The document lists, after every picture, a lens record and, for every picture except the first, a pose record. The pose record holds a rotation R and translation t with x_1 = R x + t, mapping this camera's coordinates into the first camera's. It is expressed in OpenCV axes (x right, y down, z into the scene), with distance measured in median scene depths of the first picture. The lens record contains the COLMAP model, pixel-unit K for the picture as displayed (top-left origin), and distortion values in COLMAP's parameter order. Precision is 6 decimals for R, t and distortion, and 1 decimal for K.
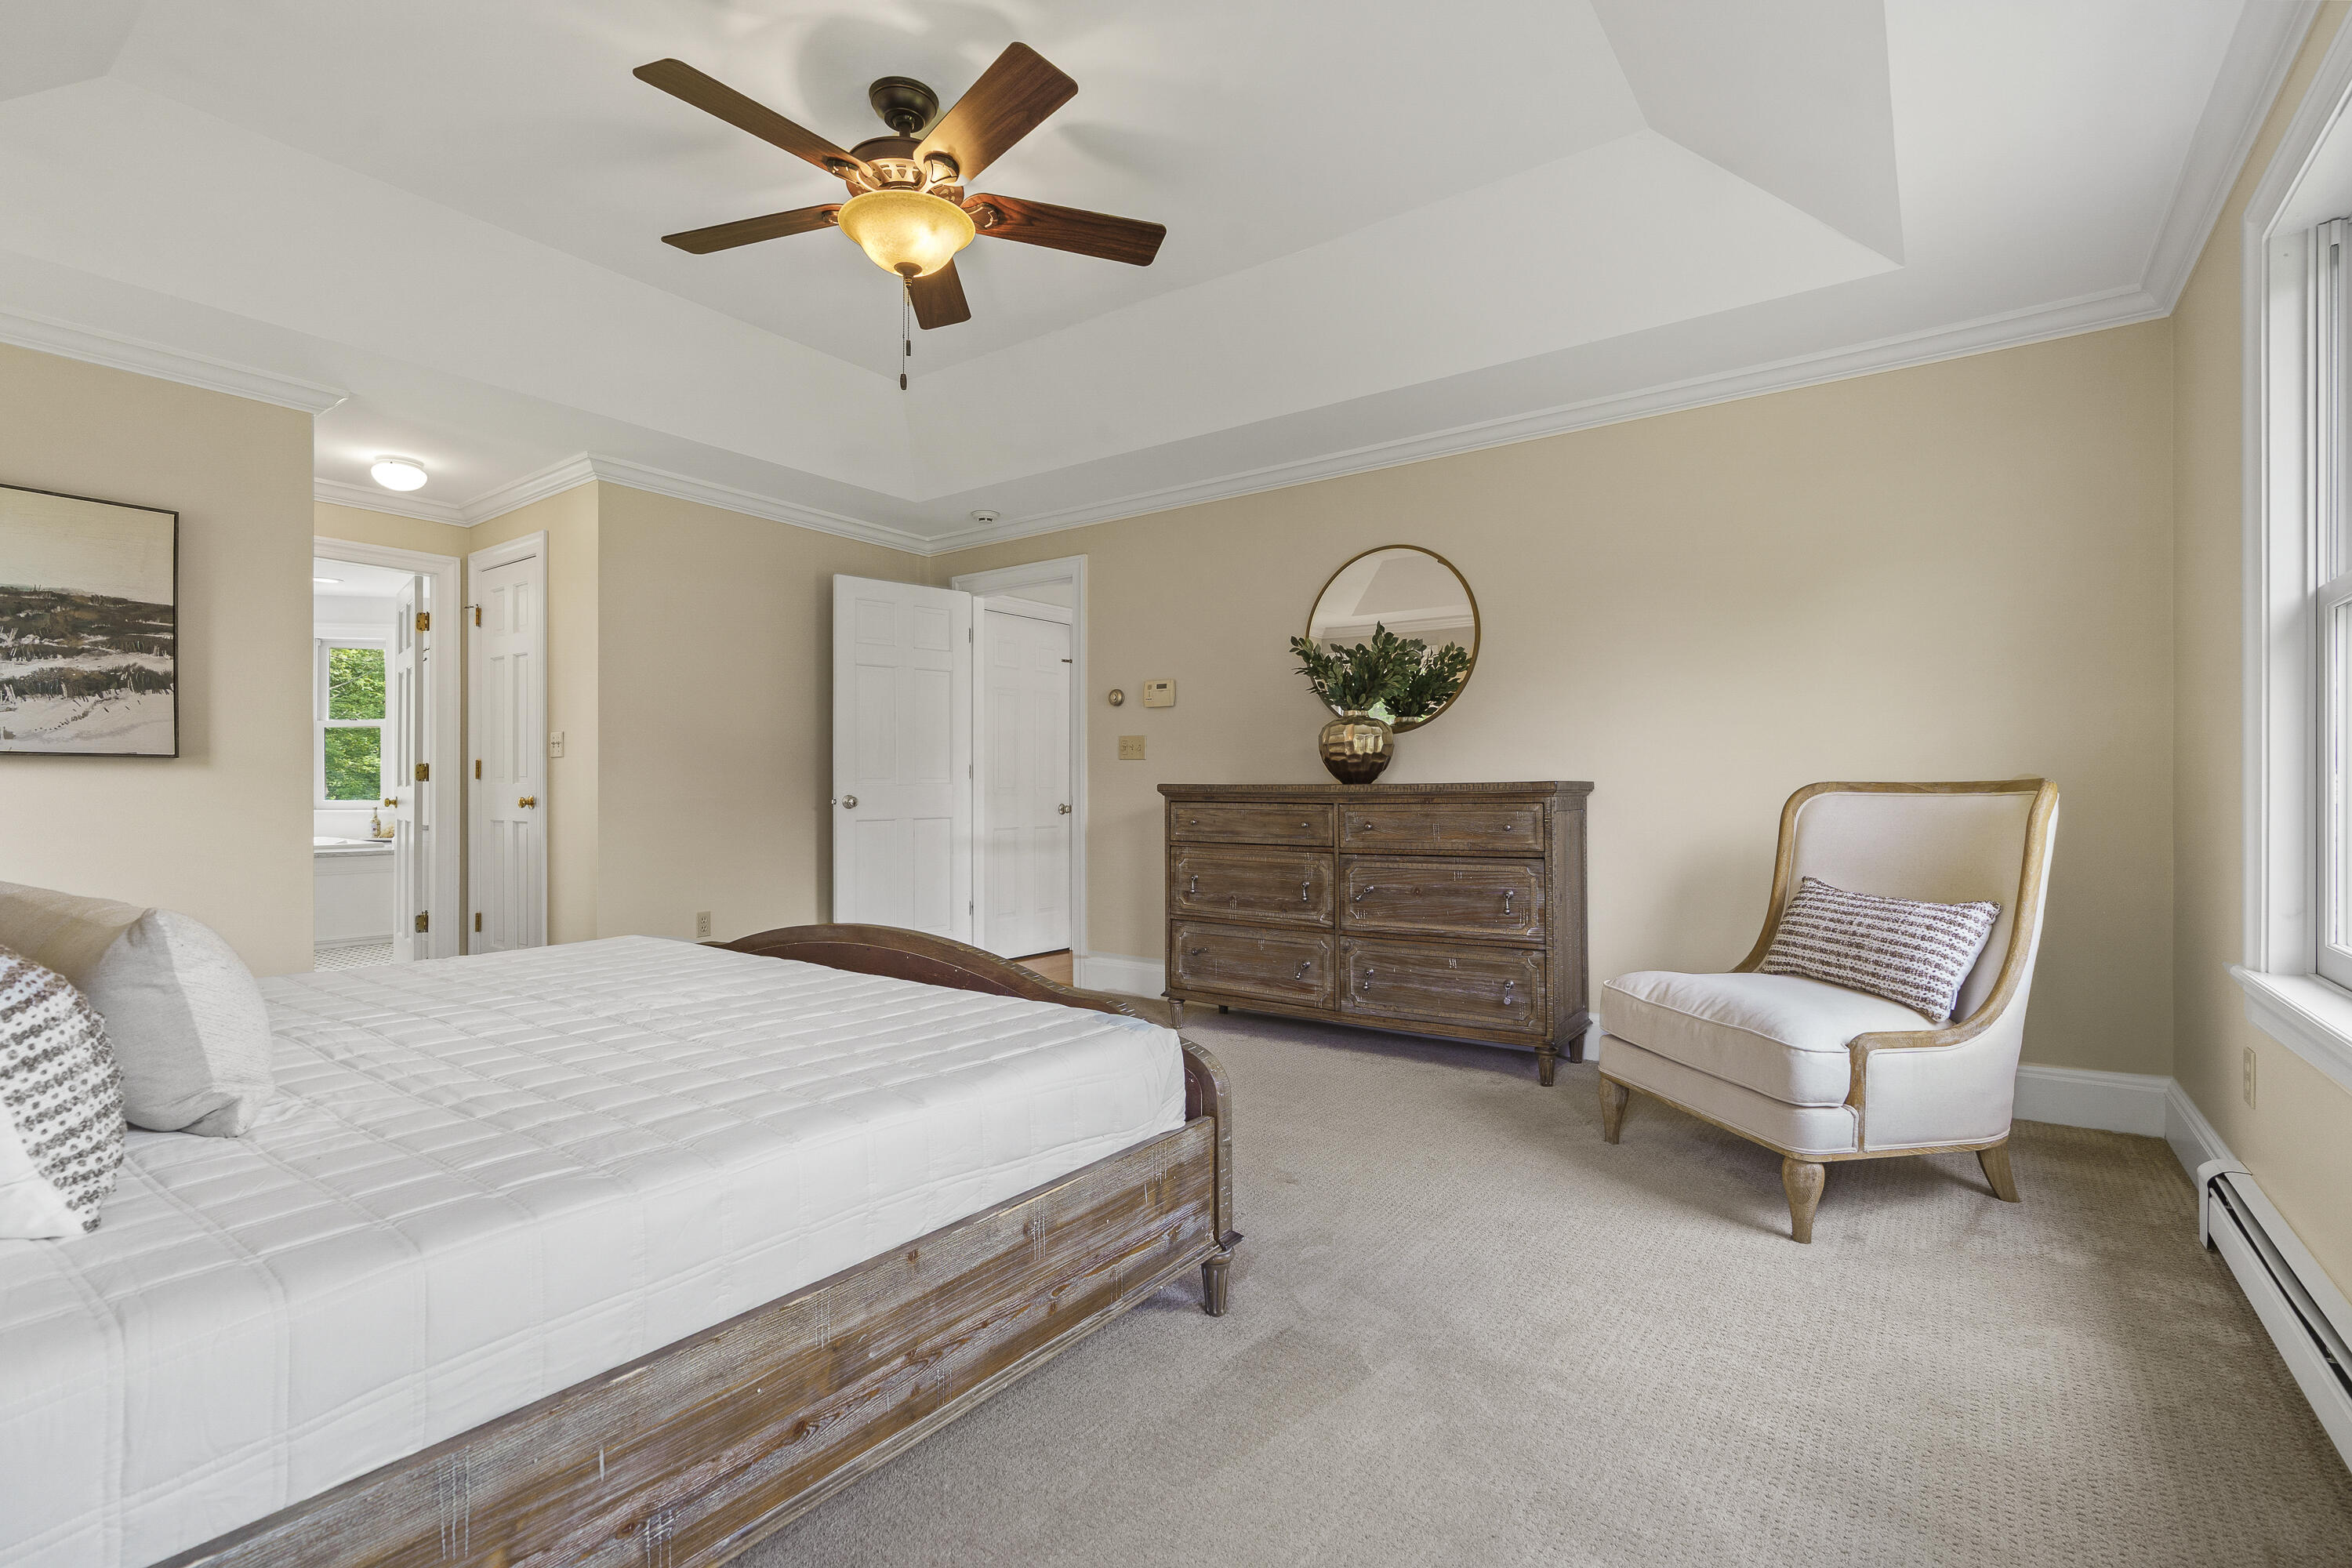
lens RADIAL K [[1079.8, 0, 1182.4], [0, 1079.8, 784.9], [0, 0, 1]] dist [-0.000632, -0.000016]
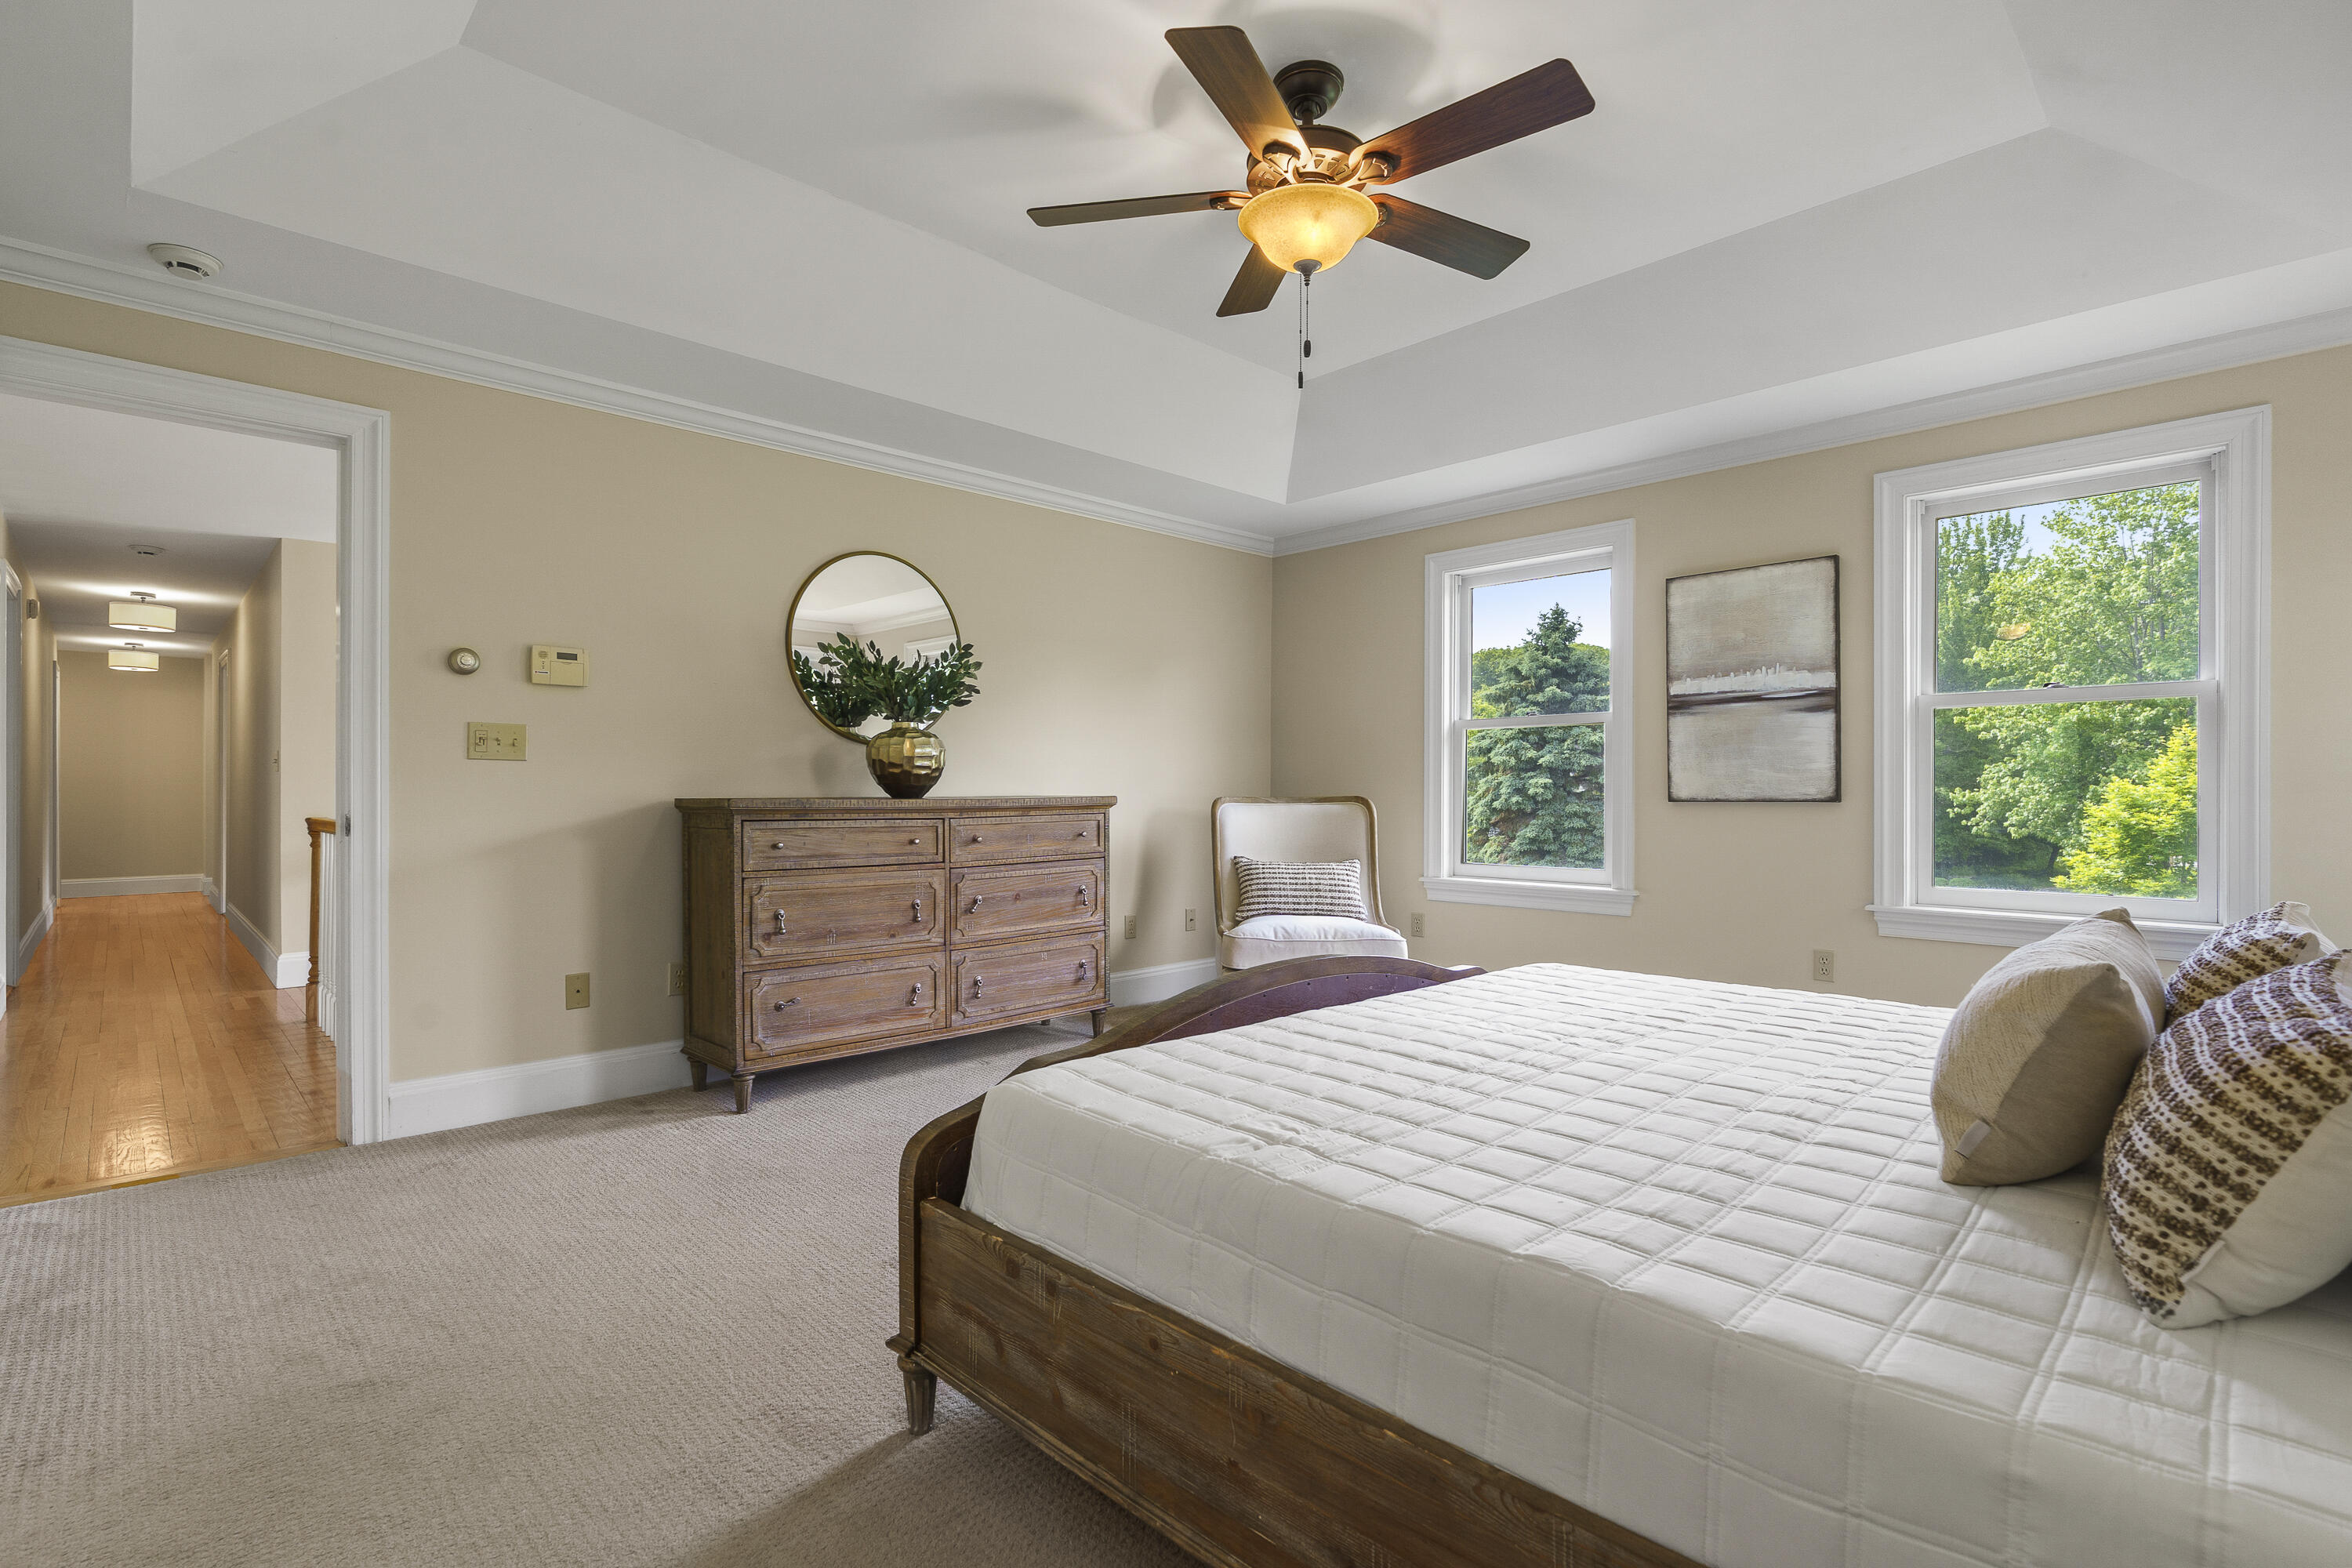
lens RADIAL K [[1079.8, 0, 1182.4], [0, 1079.8, 790.5], [0, 0, 1]] dist [-0.000632, -0.000016]
pose [[0.182744, 0.002666, 0.983157, -0.768772], [-0.004636, 0.999988, -0.001850, -0.006729], [-0.983150, -0.004220, 0.182754, 0.591364]]
